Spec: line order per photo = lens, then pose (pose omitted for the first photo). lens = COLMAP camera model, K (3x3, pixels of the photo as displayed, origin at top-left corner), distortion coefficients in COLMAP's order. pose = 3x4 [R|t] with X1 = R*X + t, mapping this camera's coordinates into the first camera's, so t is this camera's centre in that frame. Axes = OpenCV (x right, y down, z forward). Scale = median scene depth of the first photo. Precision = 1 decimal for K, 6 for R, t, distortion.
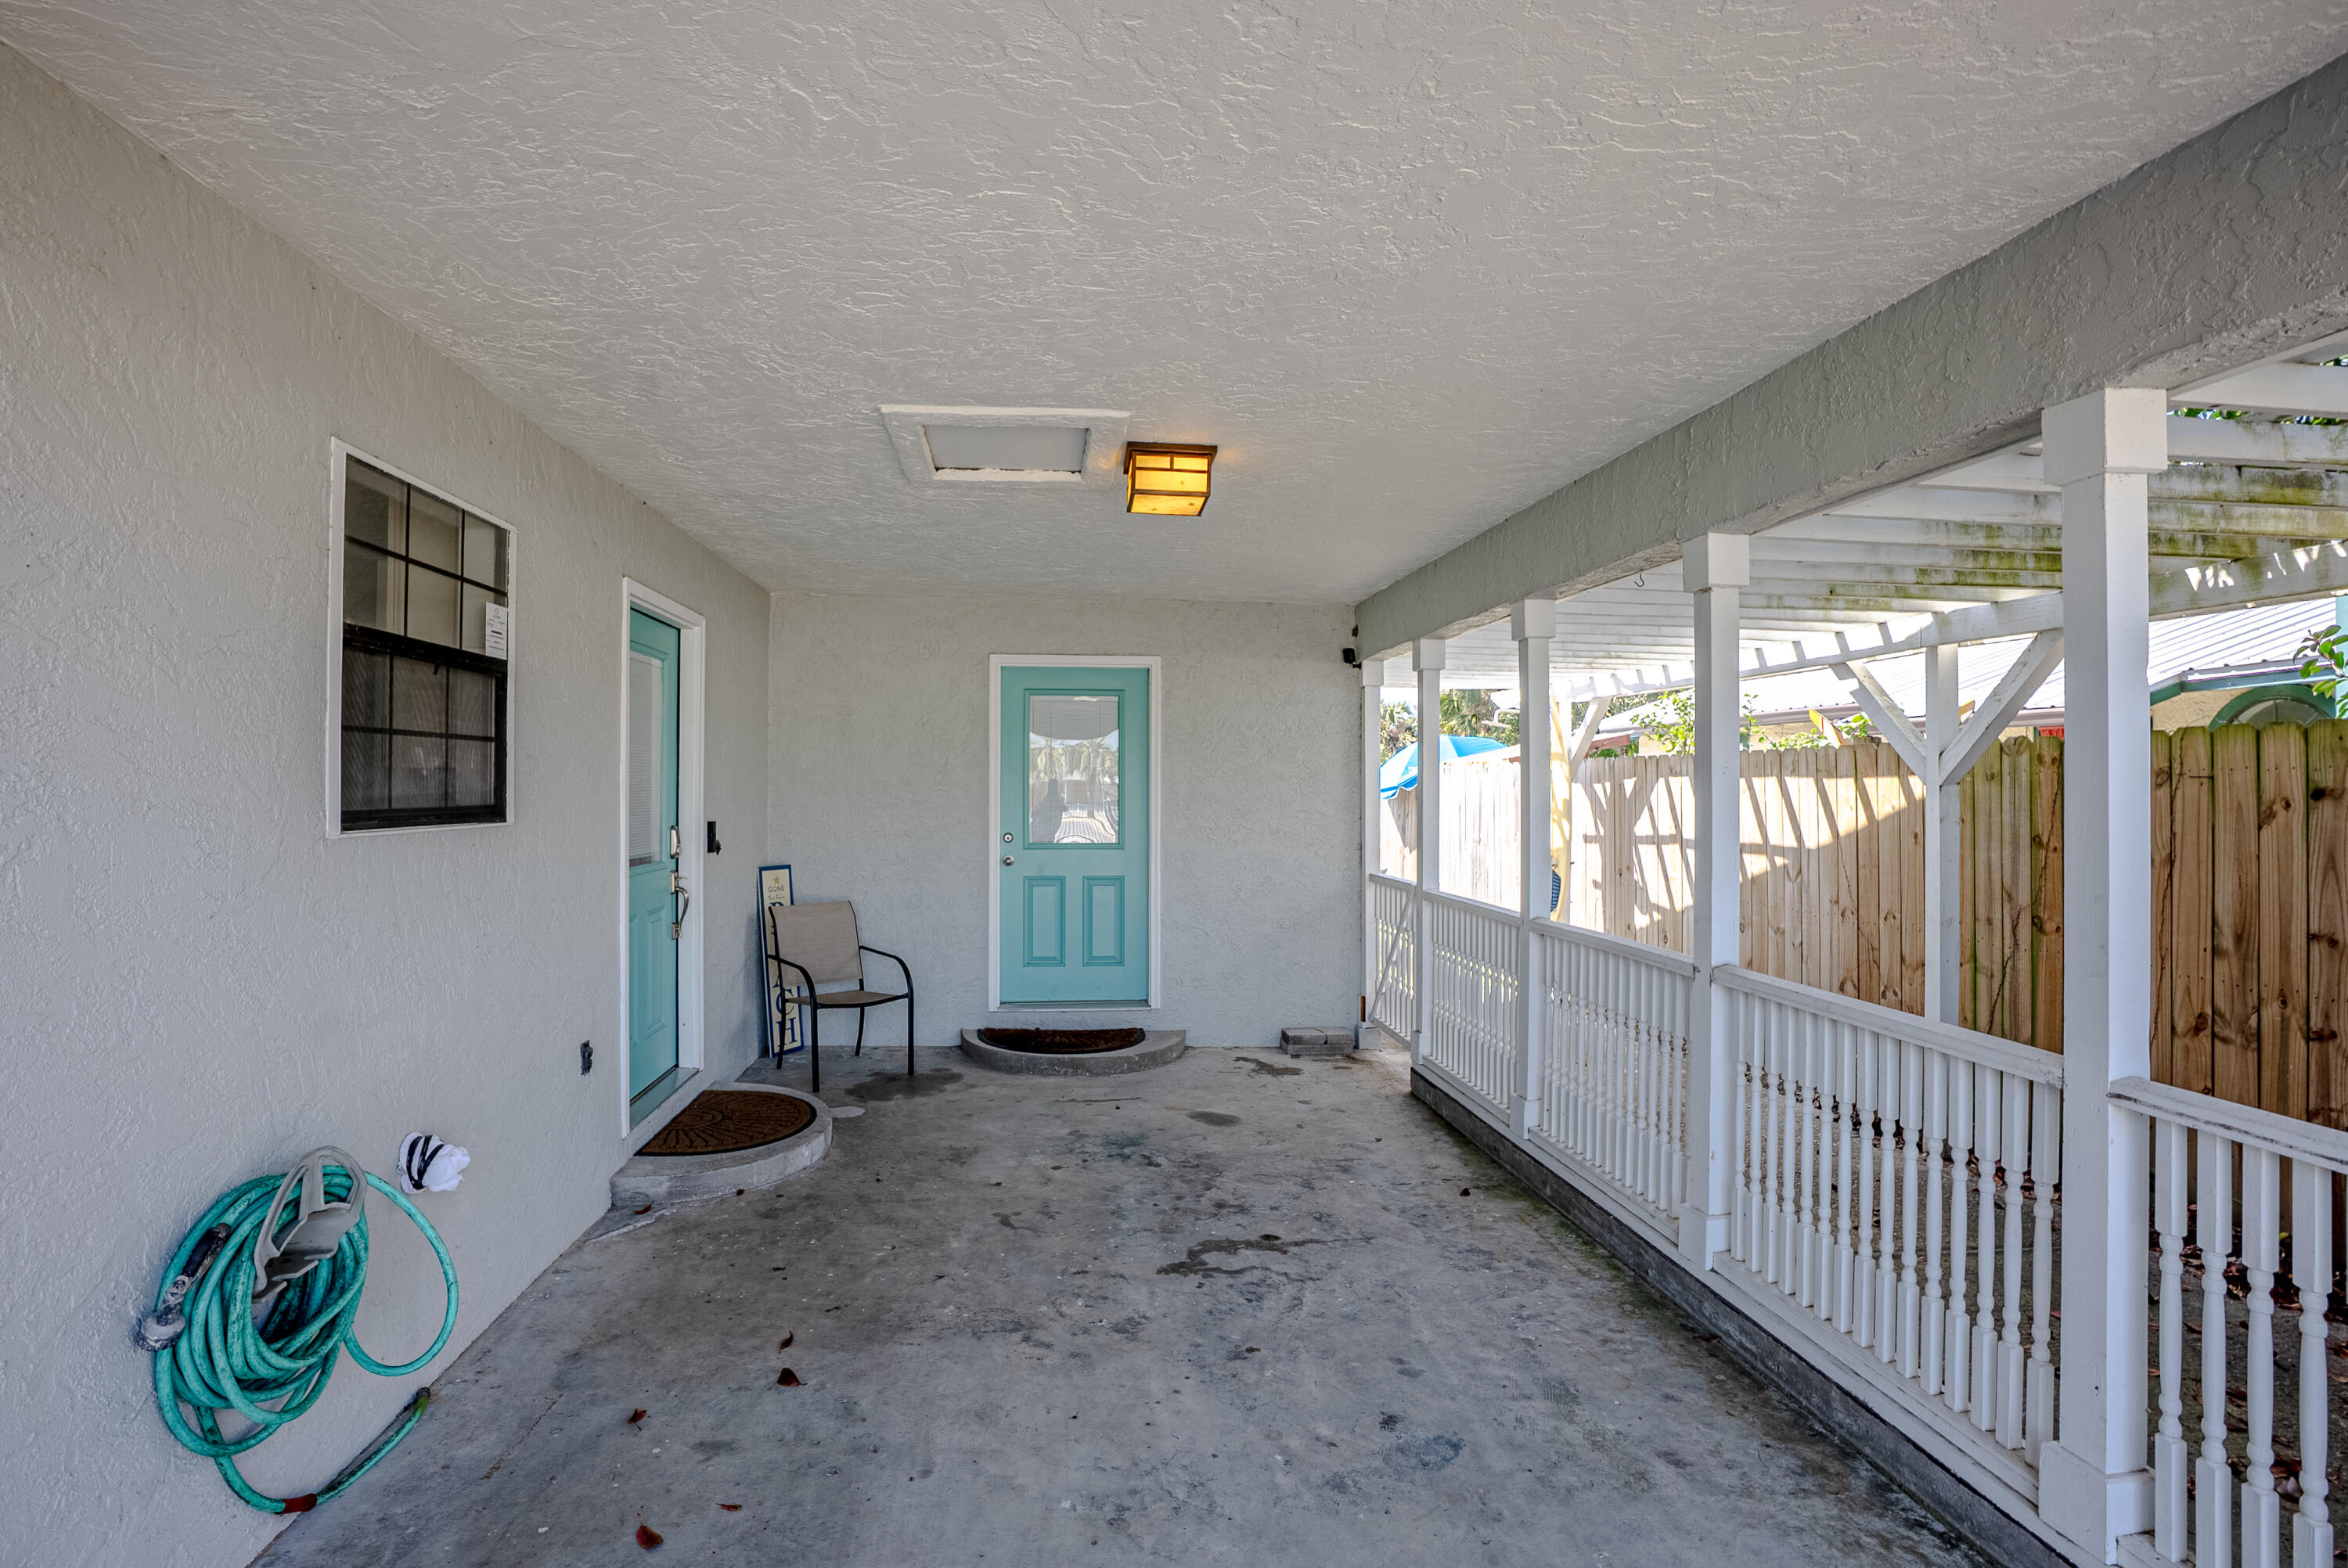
lens RADIAL K [[1104.1, 0, 1163.8], [0, 1104.1, 777.9], [0, 0, 1]] dist [-0.059859, 0.020026]
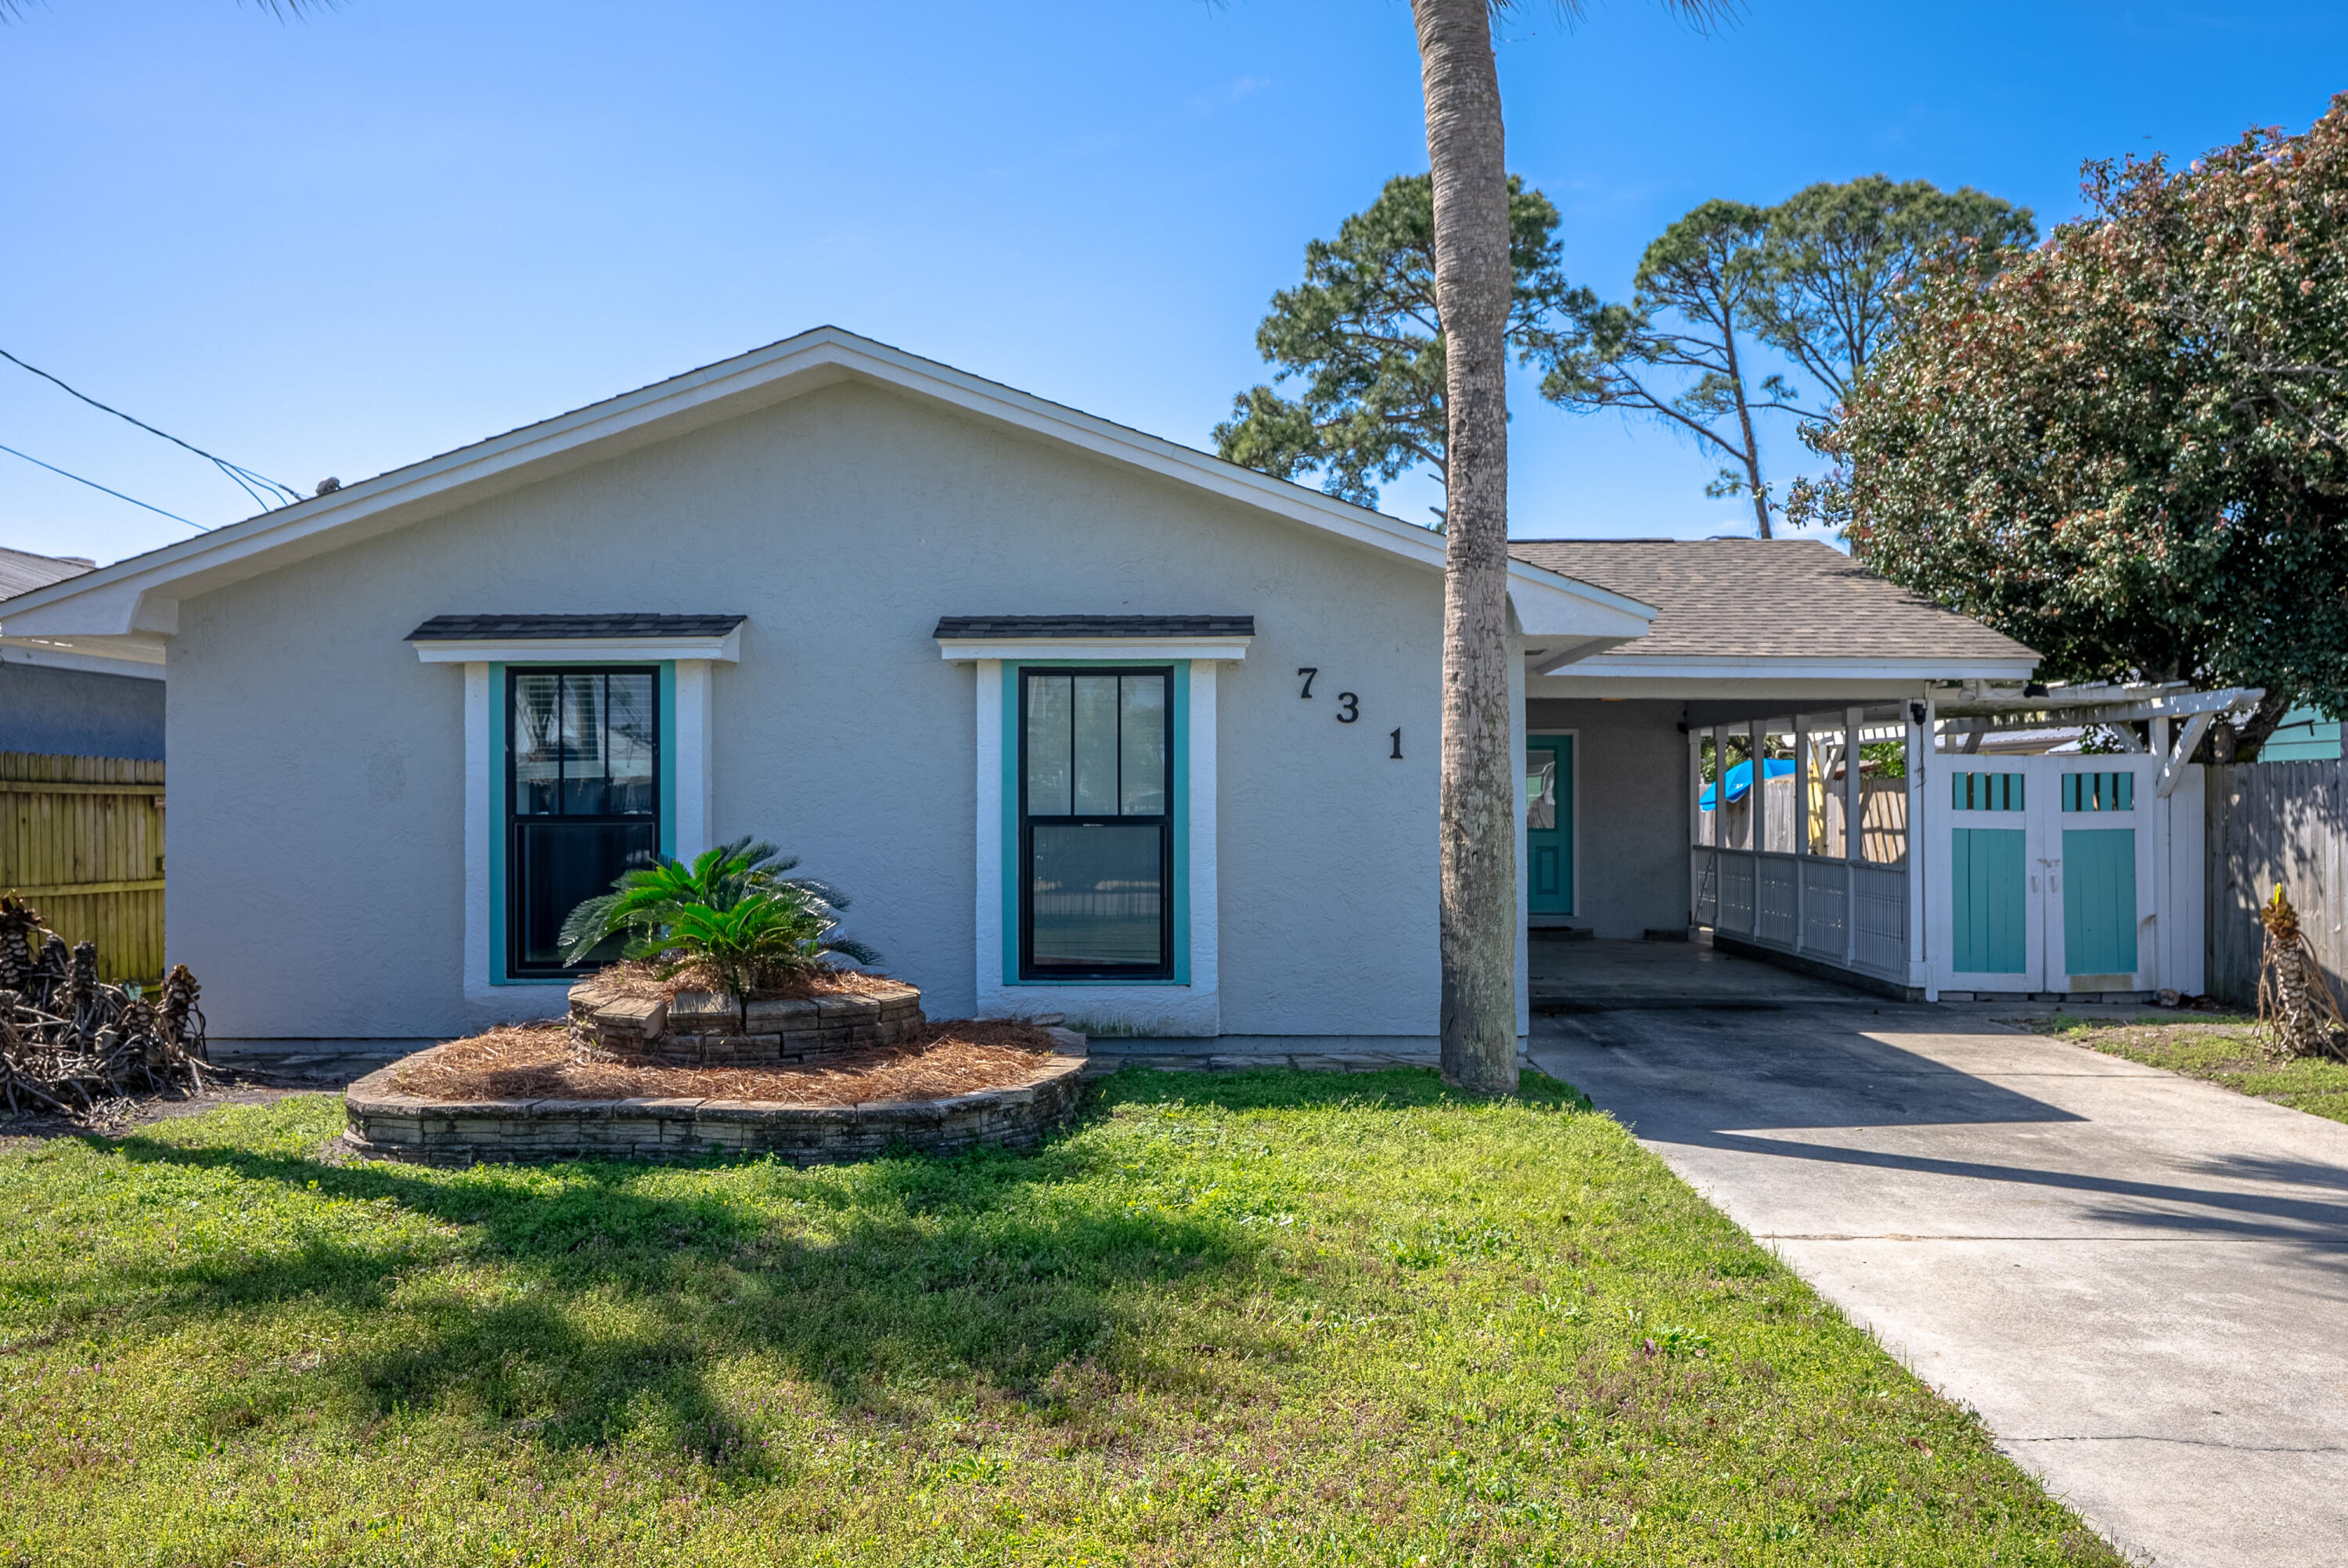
lens RADIAL K [[1760.0, 0, 1189.1], [0, 1760.0, 792.8], [0, 0, 1]] dist [0.052974, 0.000060]
pose [[0.993787, -0.002992, -0.111255, -0.326604], [0.003689, 0.999975, 0.006063, -0.022476], [0.111234, -0.006436, 0.993773, -2.056830]]
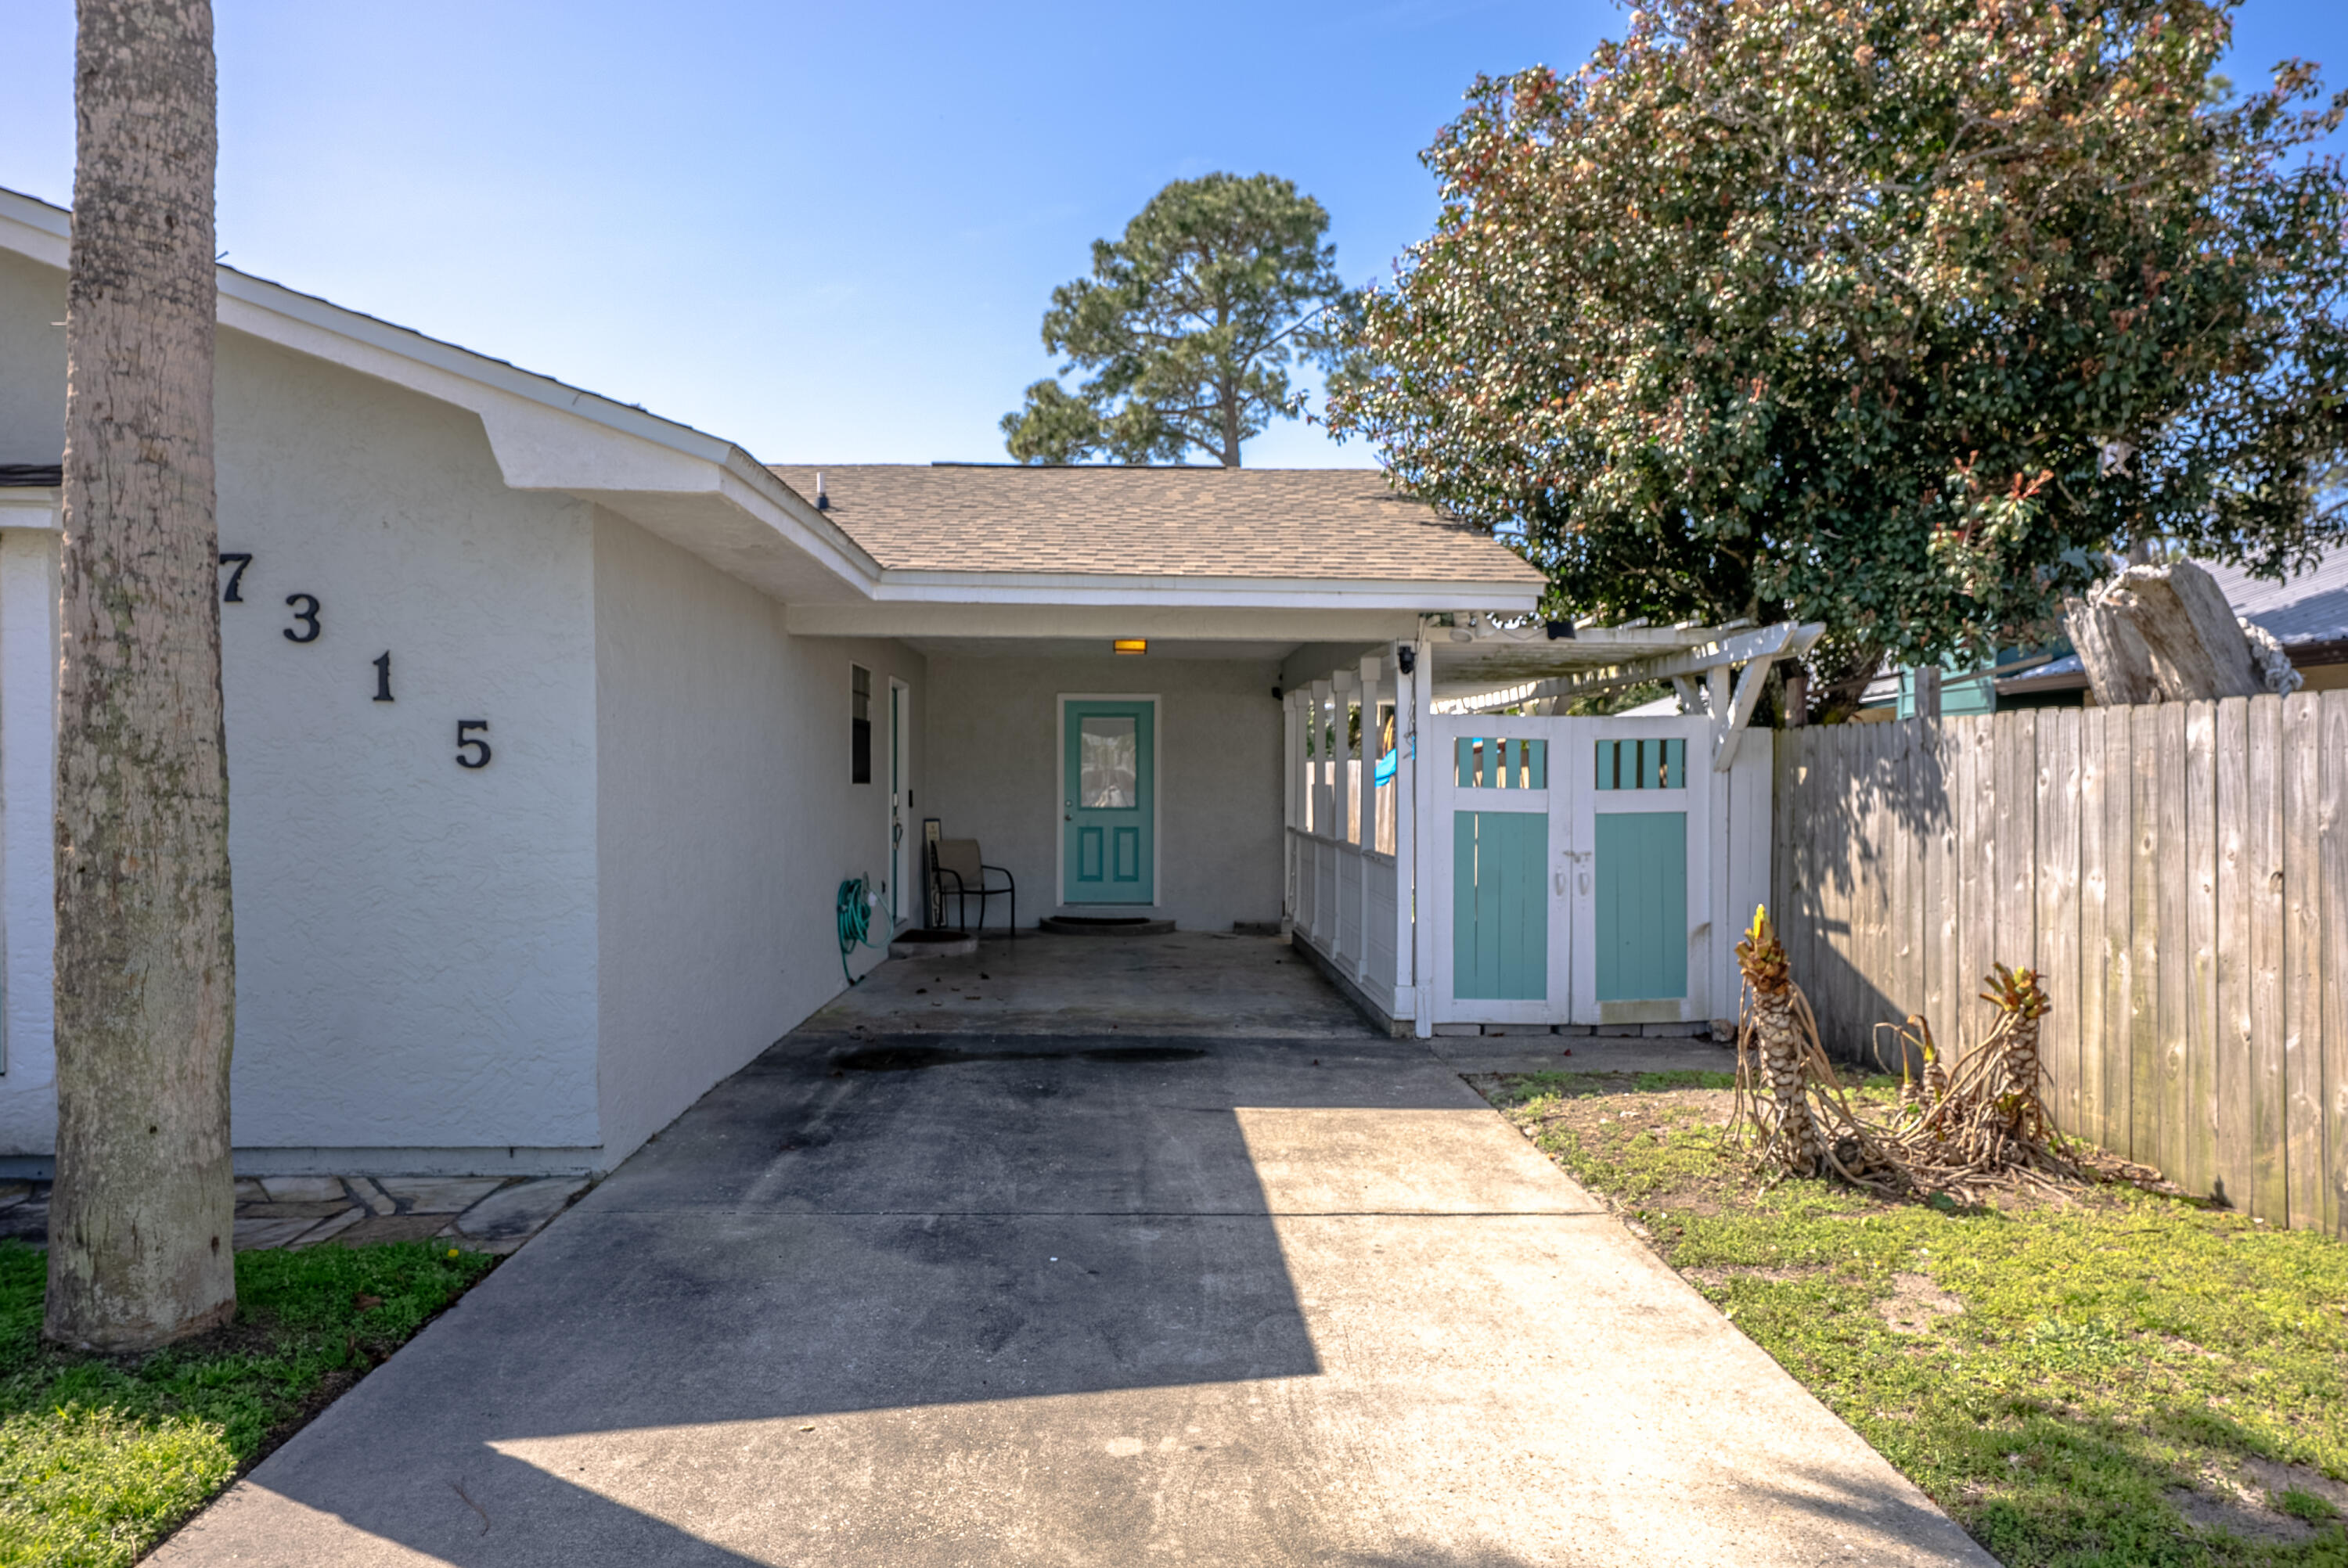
lens RADIAL K [[1485.6, 0, 1167.6], [0, 1485.6, 782.5], [0, 0, 1]] dist [0.001710, 0.004810]
pose [[0.995841, 0.001767, -0.091092, 0.211044], [-0.000459, 0.999897, 0.014378, -0.009294], [0.091108, -0.014276, 0.995739, -1.213002]]
